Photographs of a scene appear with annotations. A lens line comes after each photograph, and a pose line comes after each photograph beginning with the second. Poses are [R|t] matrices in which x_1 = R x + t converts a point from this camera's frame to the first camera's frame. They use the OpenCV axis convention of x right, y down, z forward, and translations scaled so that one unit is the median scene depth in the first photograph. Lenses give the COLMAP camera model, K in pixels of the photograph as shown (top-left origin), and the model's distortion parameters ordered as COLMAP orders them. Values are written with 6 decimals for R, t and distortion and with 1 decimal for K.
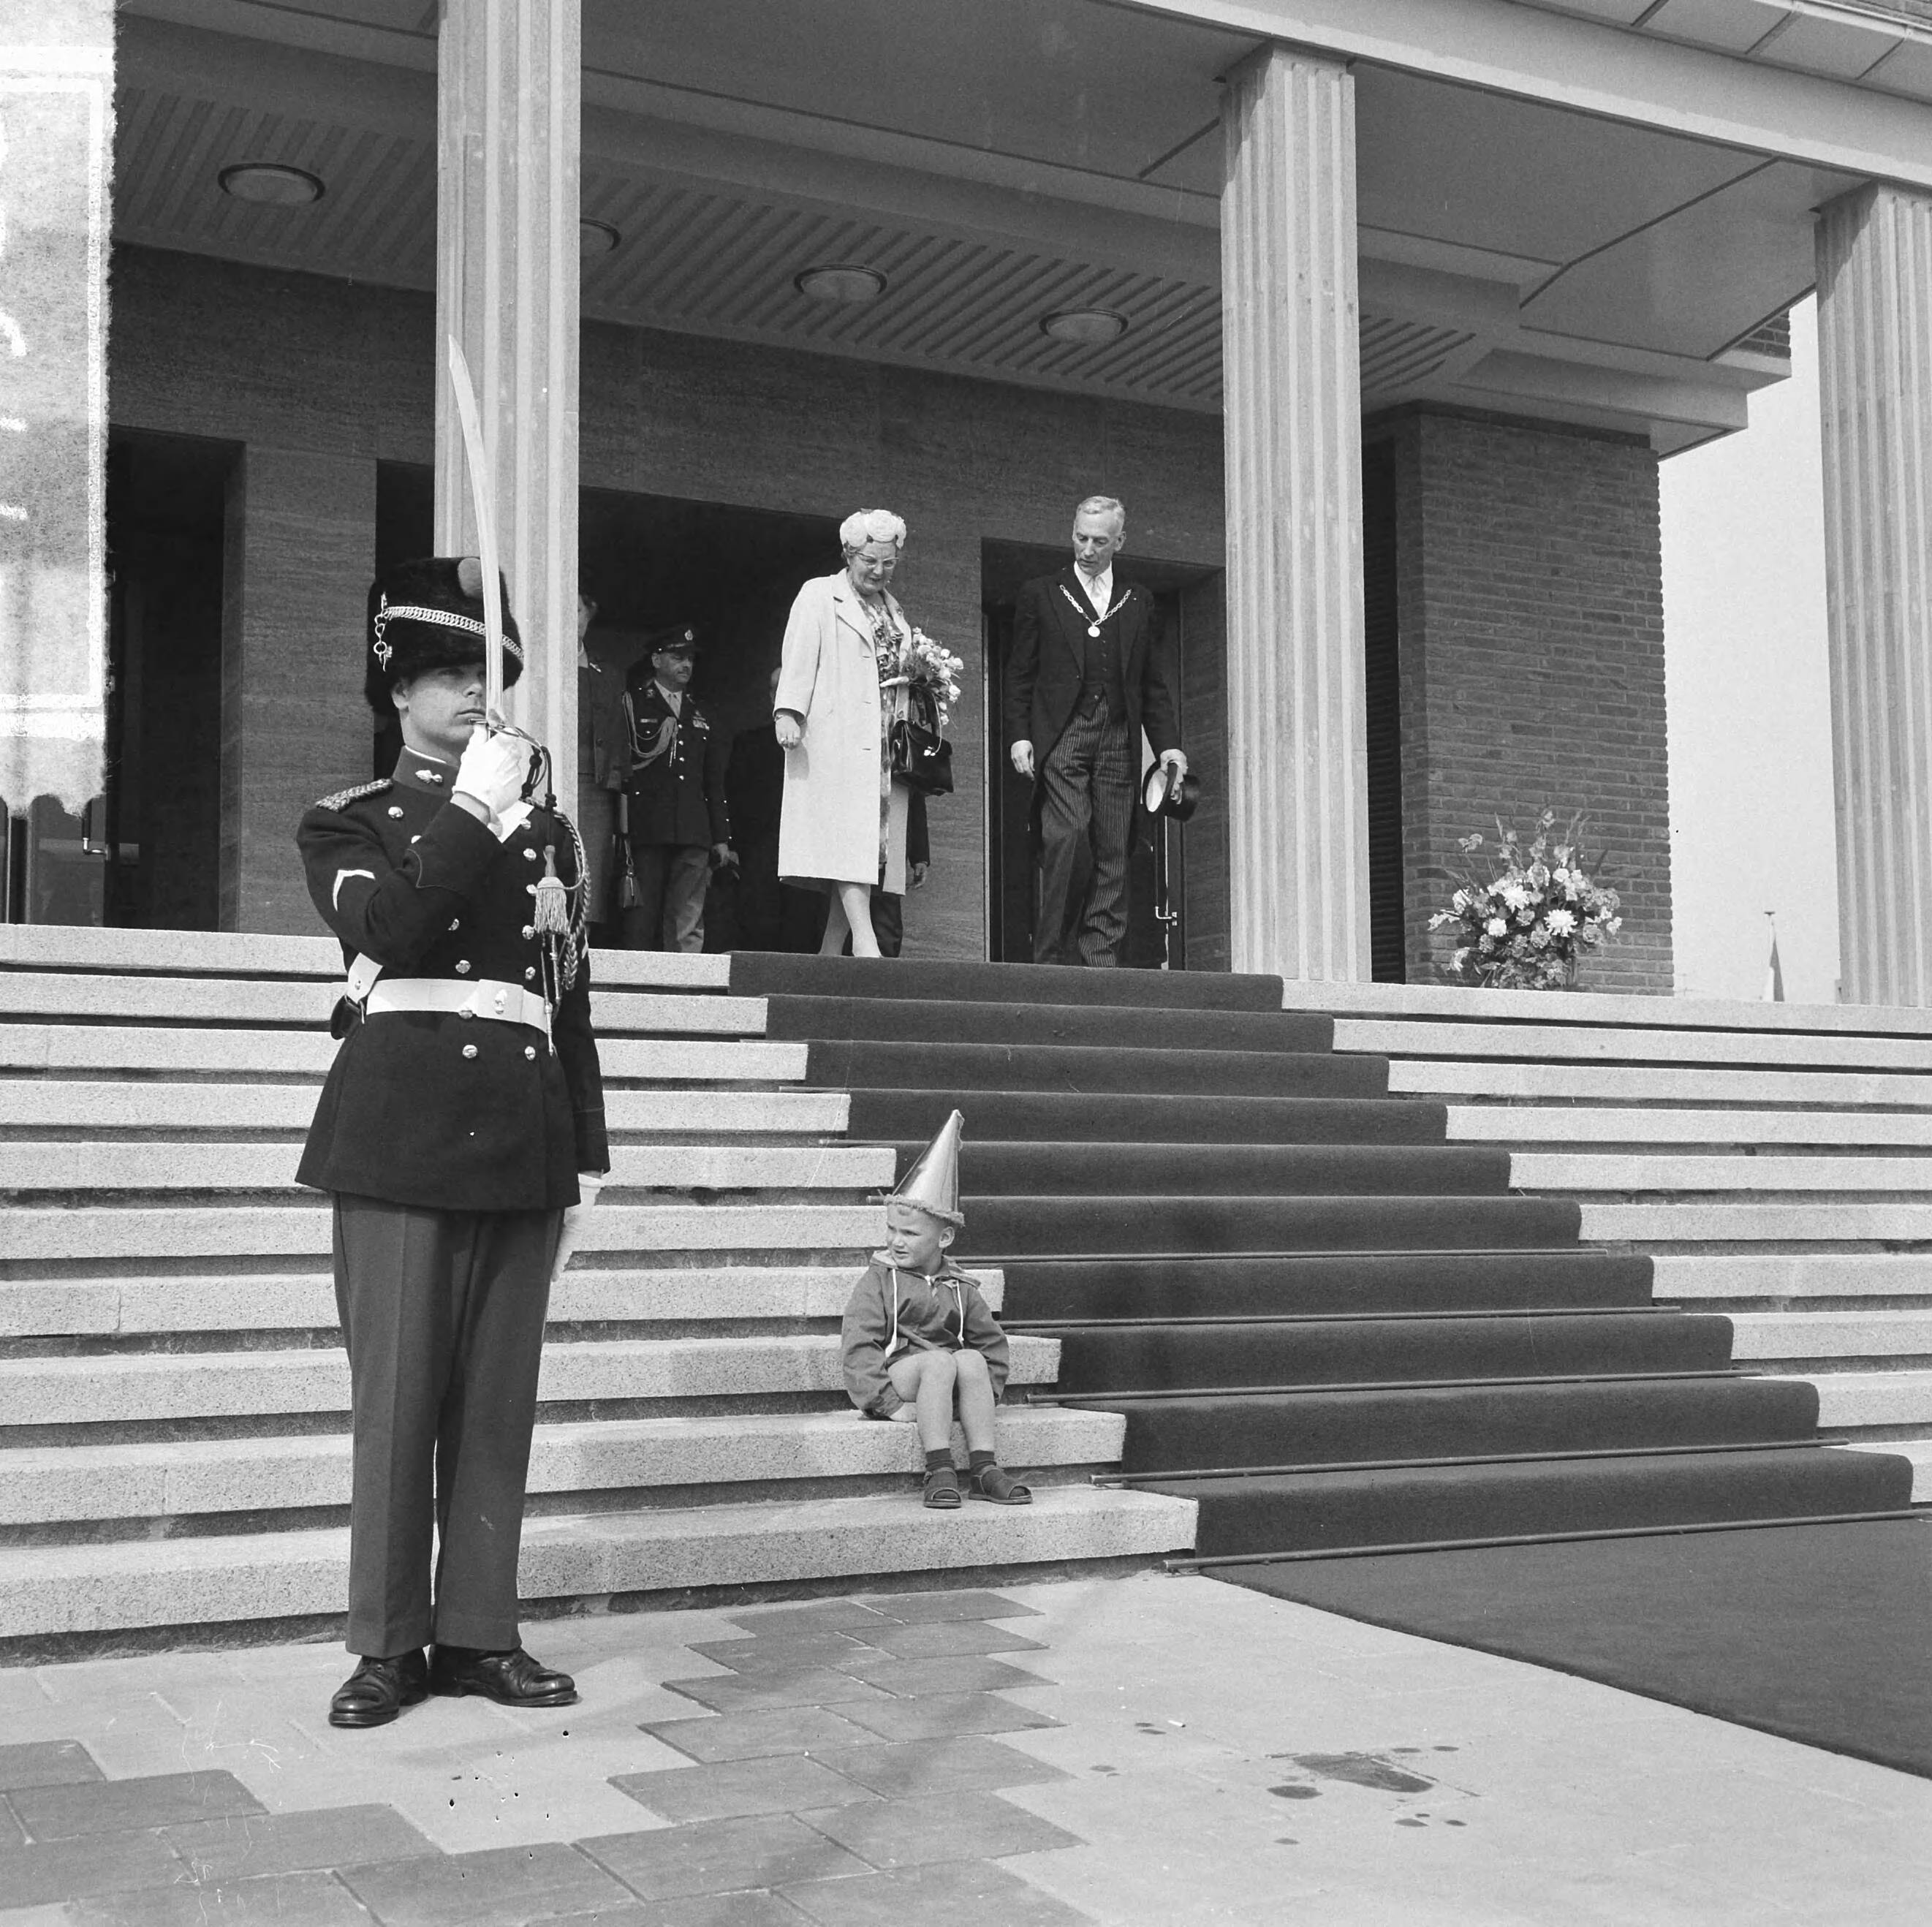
lens RADIAL K [[2642.2, 0, 967.8], [0, 2642.2, 950.9], [0, 0, 1]] dist [0.061528, 0.000000]
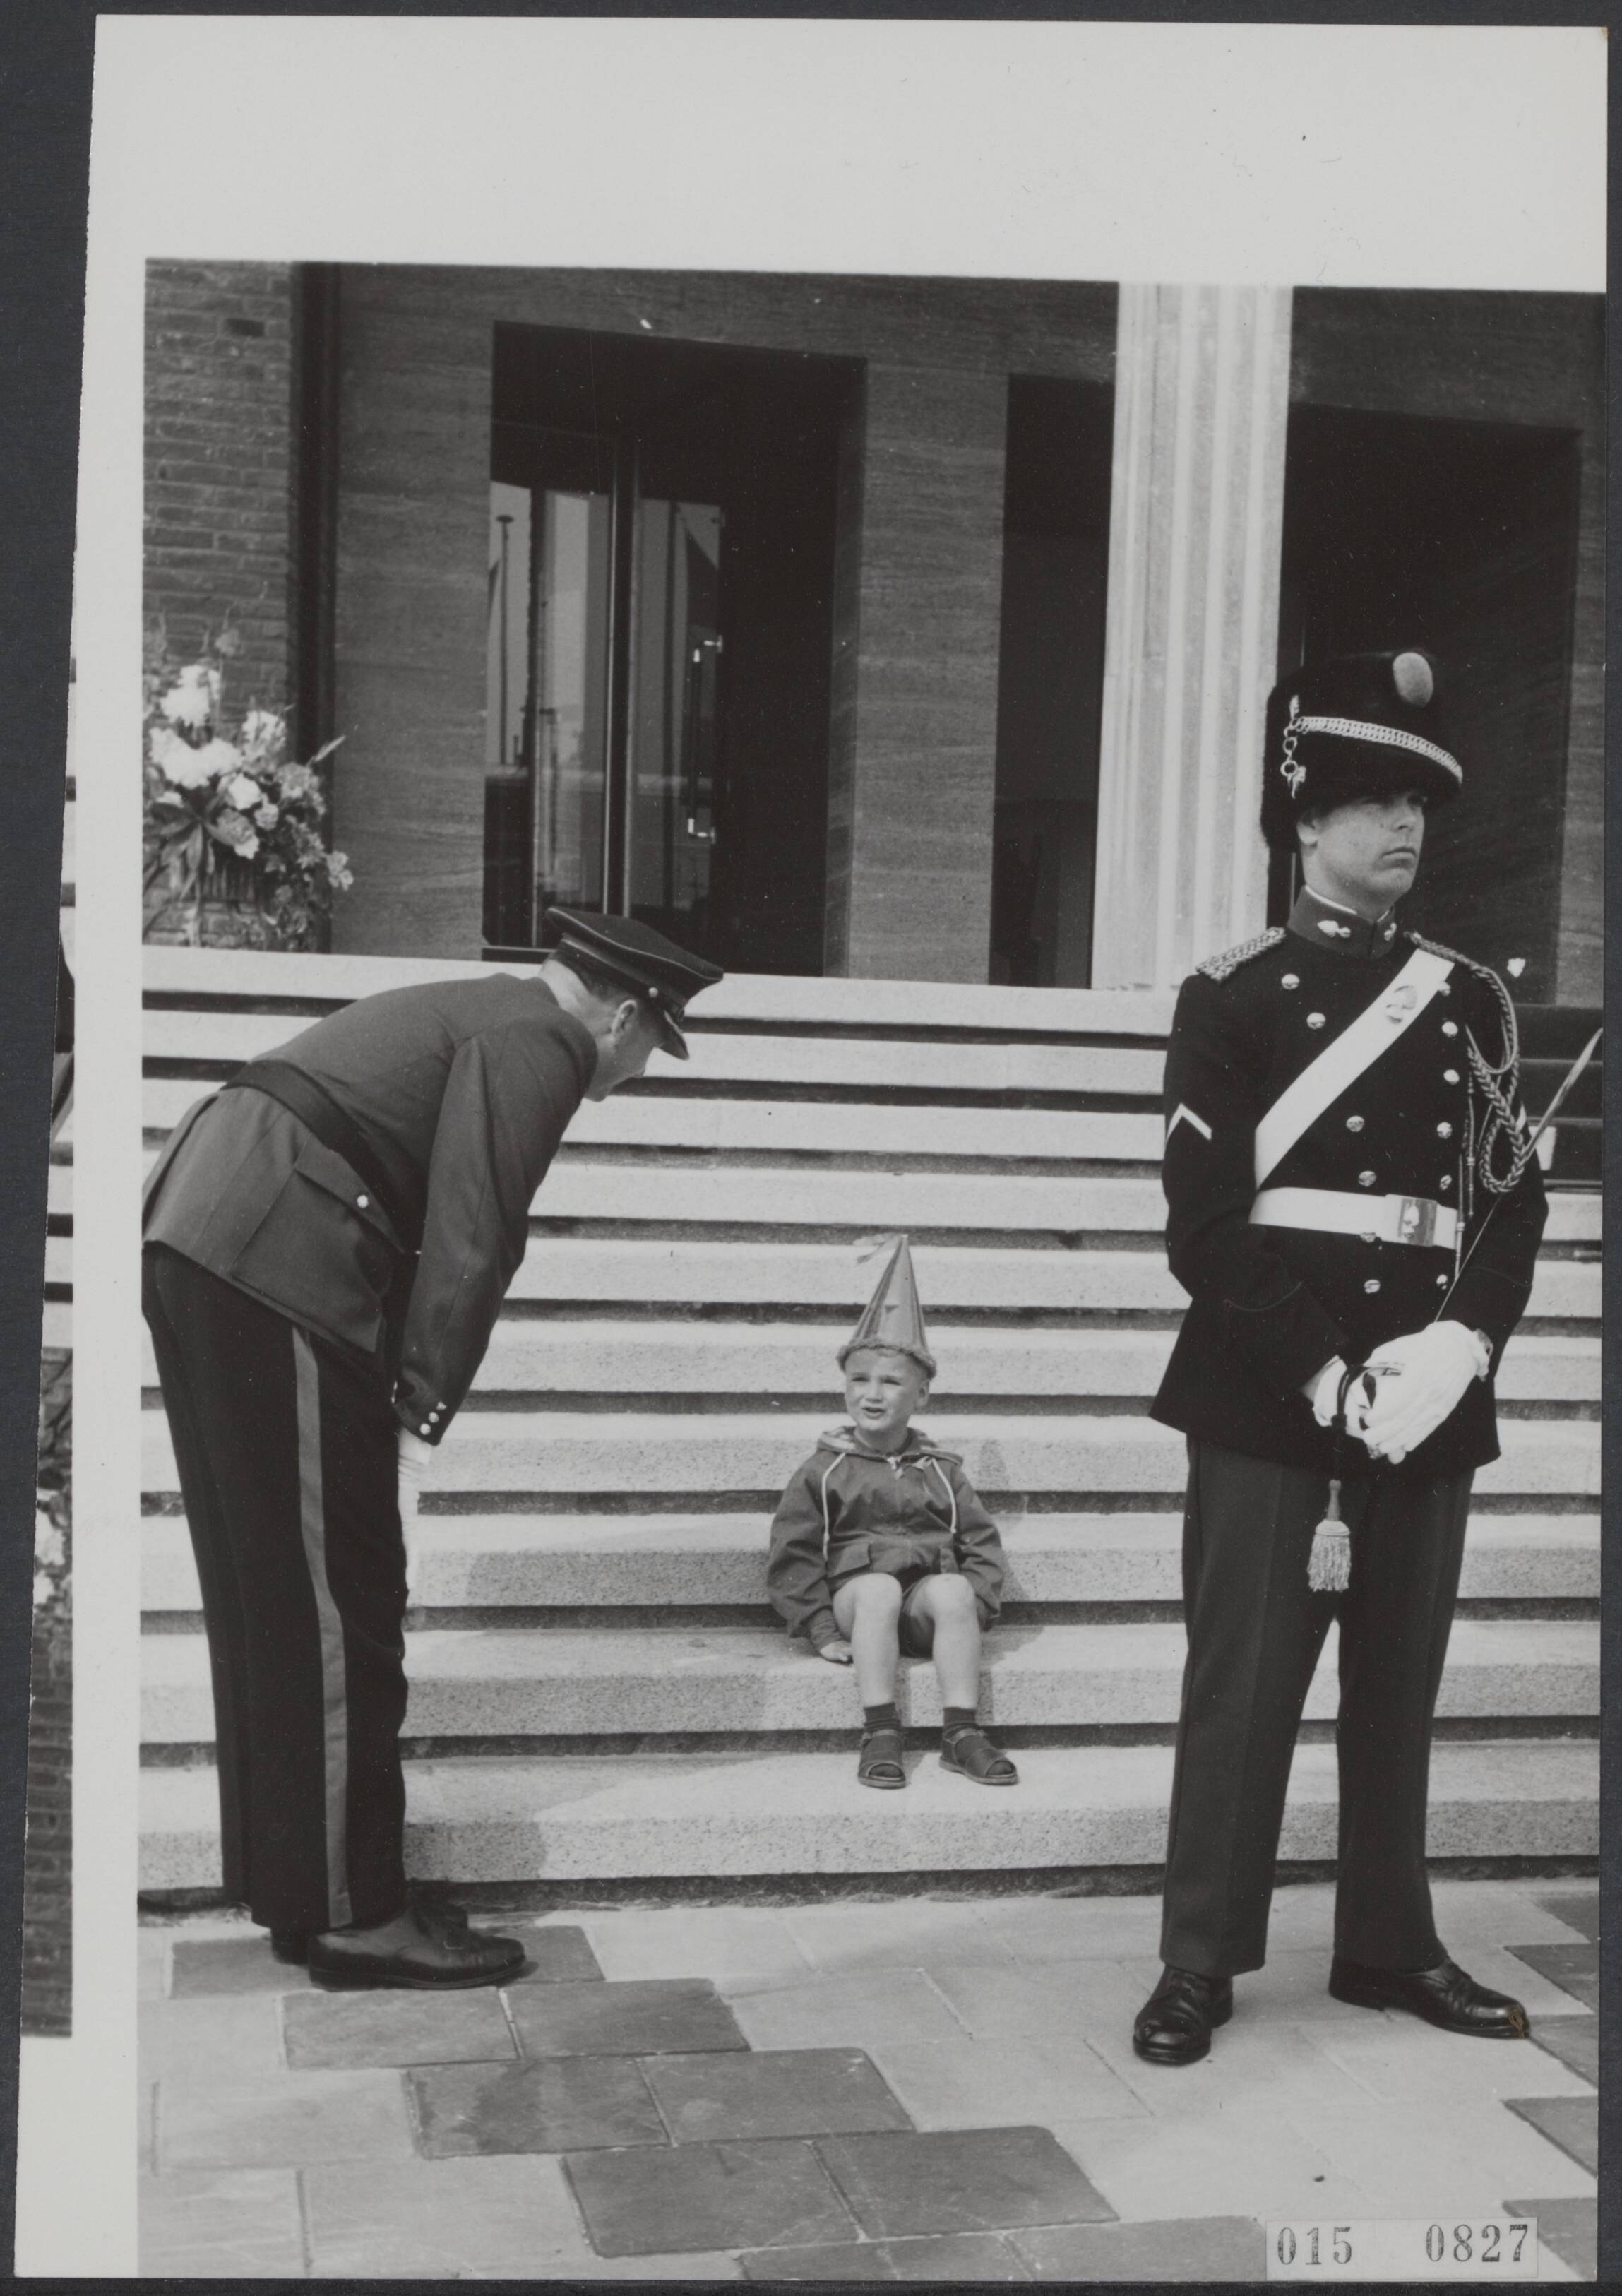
lens RADIAL K [[2815.4, 0, 805.5], [0, 2815.4, 1326.2], [0, 0, 1]] dist [0.017027, 0.000000]
pose [[0.969372, 0.049361, -0.240586, -0.120087], [-0.007834, 0.985311, 0.170591, -0.083113], [0.245472, -0.163482, 0.955519, 0.128455]]
